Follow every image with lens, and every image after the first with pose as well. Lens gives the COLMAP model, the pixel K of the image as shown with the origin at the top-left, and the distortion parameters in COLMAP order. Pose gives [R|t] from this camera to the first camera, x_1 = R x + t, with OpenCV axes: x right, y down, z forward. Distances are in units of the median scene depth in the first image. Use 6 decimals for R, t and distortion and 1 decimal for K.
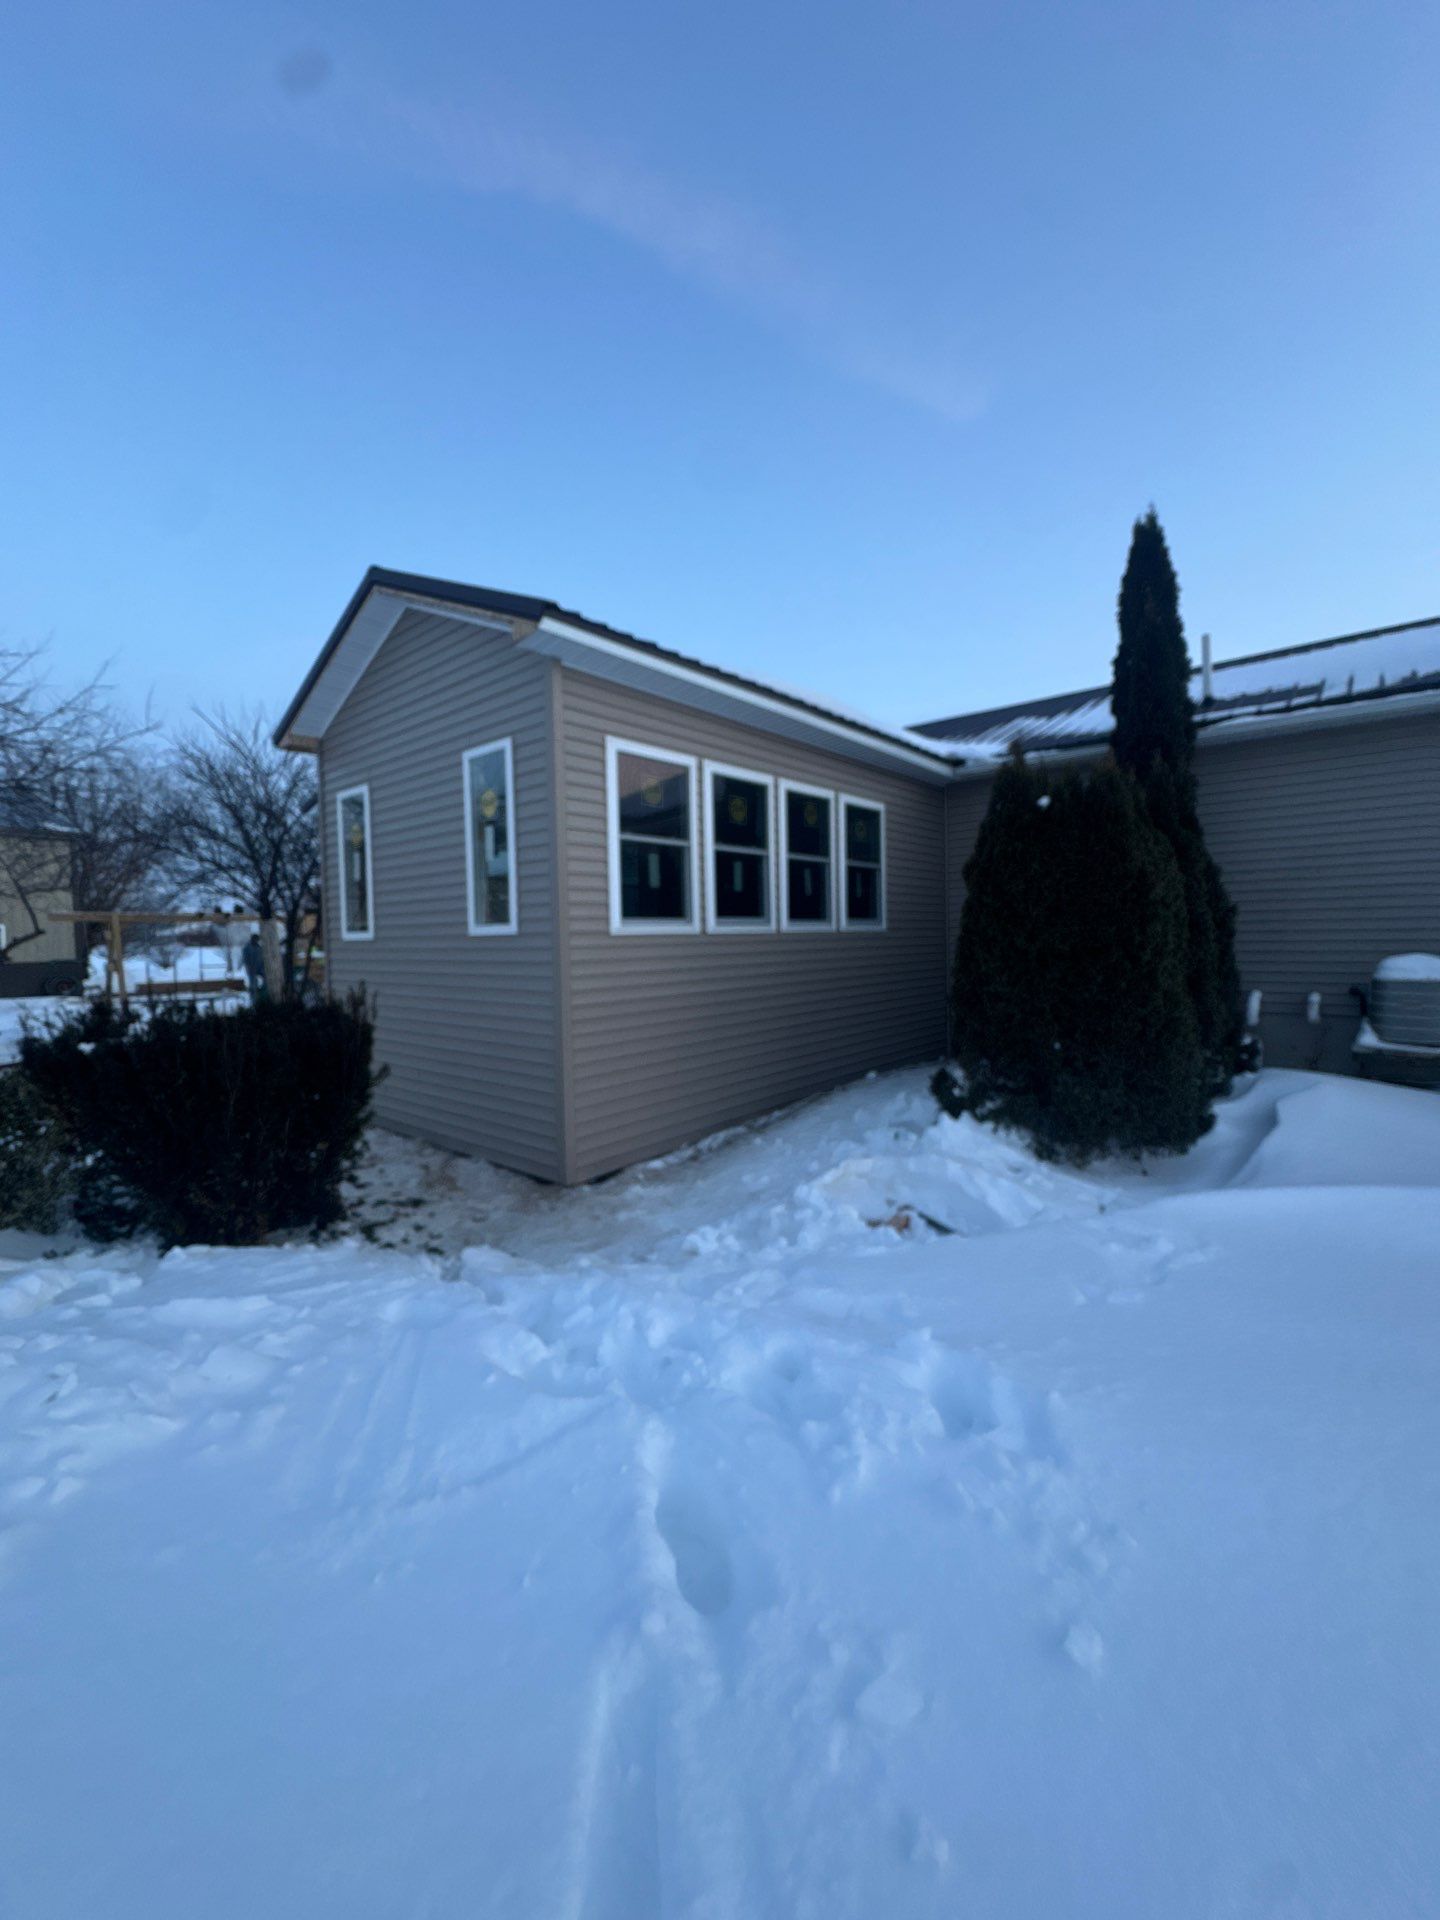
lens RADIAL K [[770.5, 0, 720.0], [0, 770.5, 960.0], [0, 0, 1]] dist [-0.000386, -0.000067]
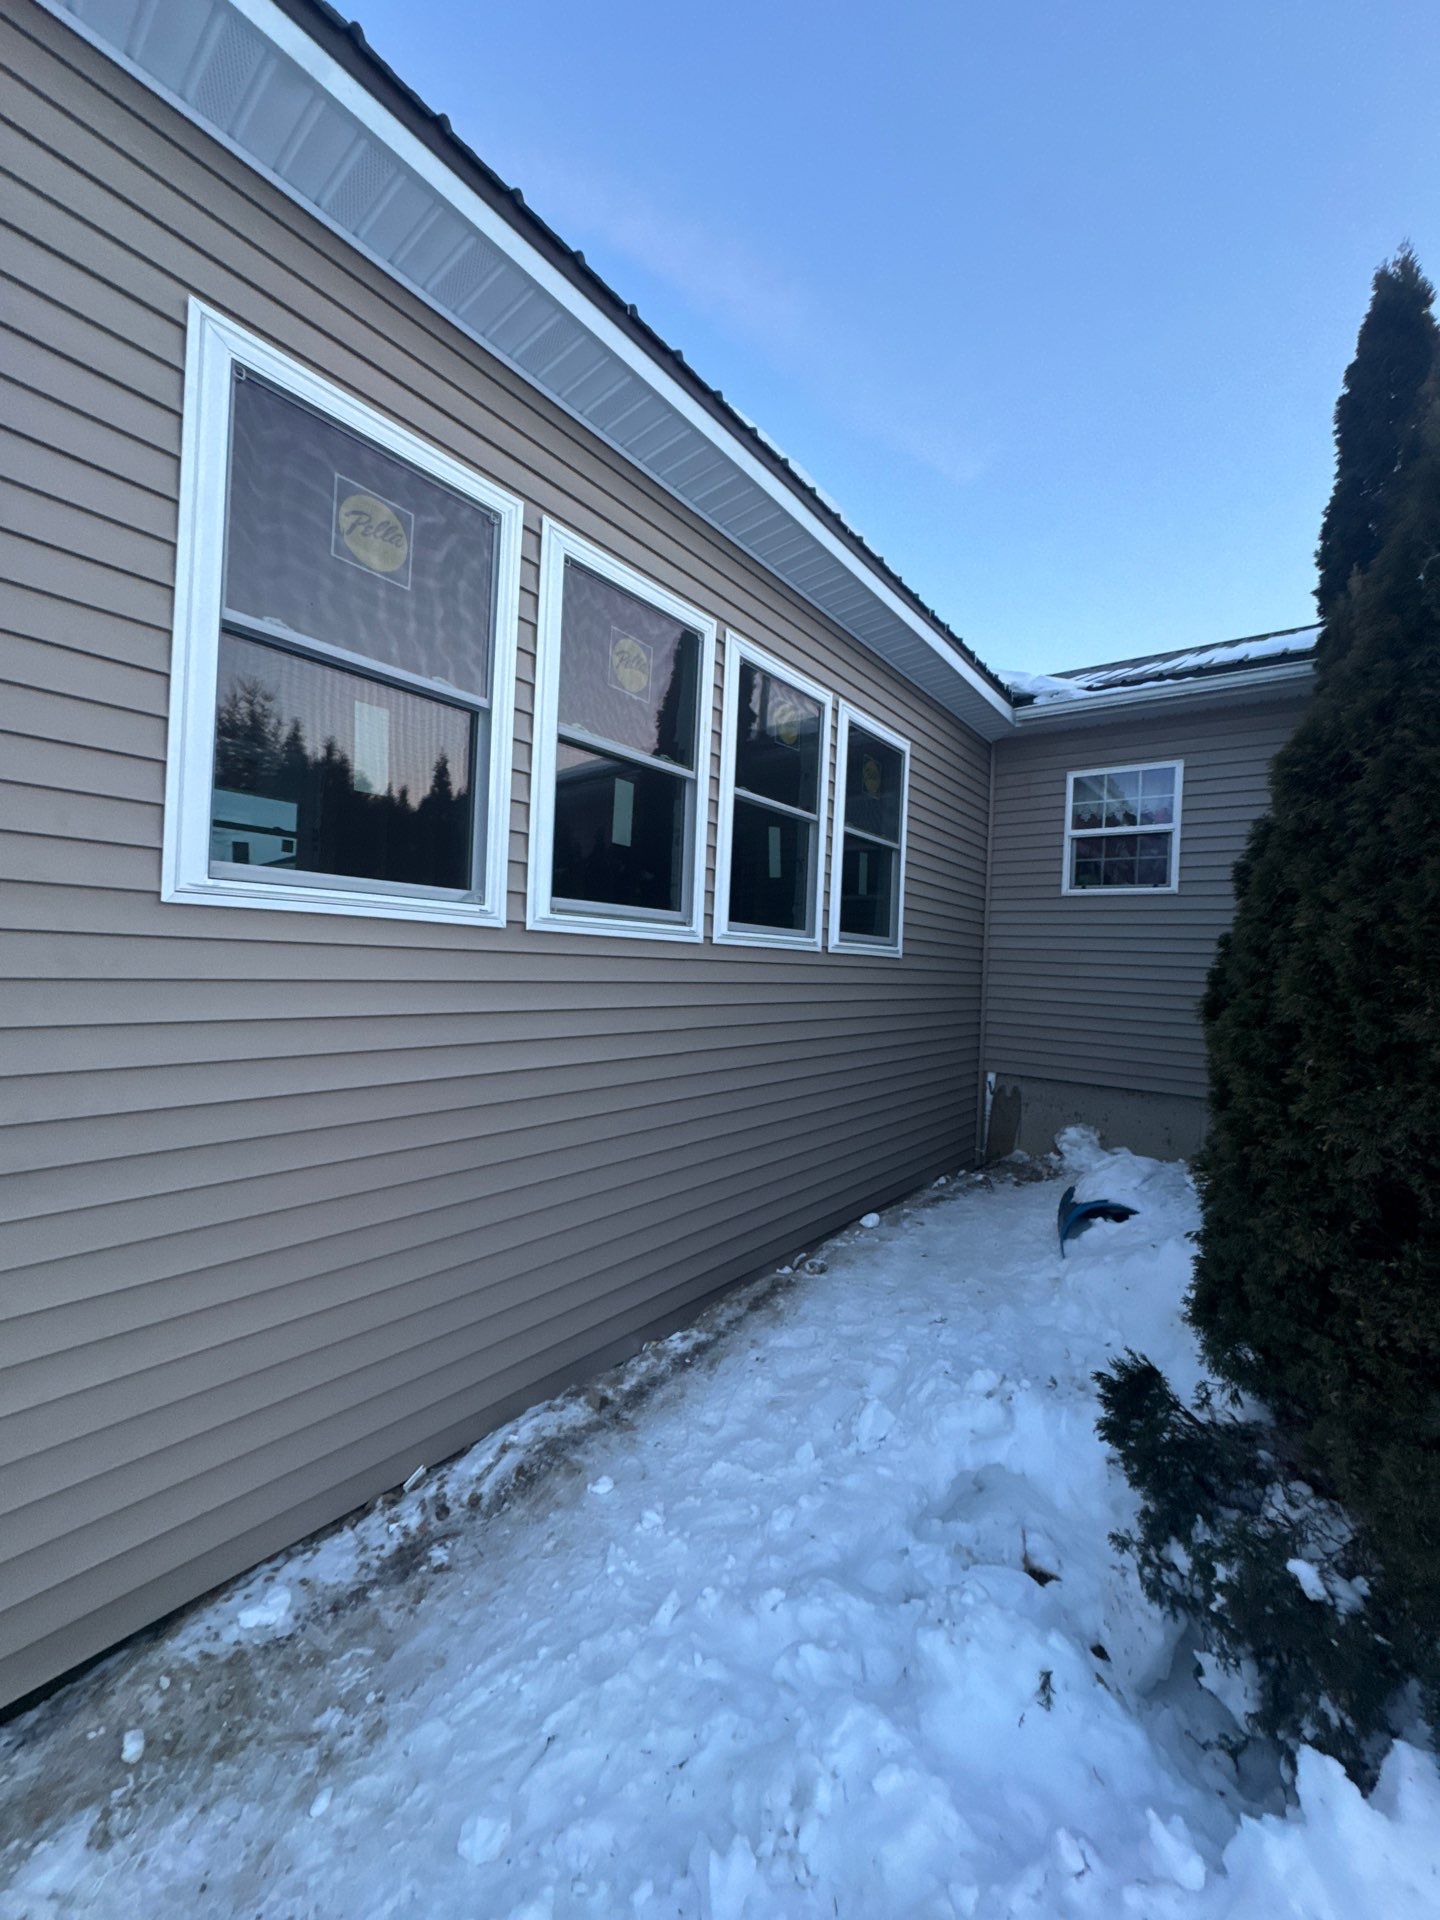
lens RADIAL K [[770.5, 0, 720.0], [0, 770.5, 960.0], [0, 0, 1]] dist [-0.000386, -0.000067]
pose [[0.996878, 0.062312, 0.048494, 0.060652], [-0.060646, 0.997542, -0.035099, -0.008430], [-0.050562, 0.032049, 0.998207, 0.517403]]
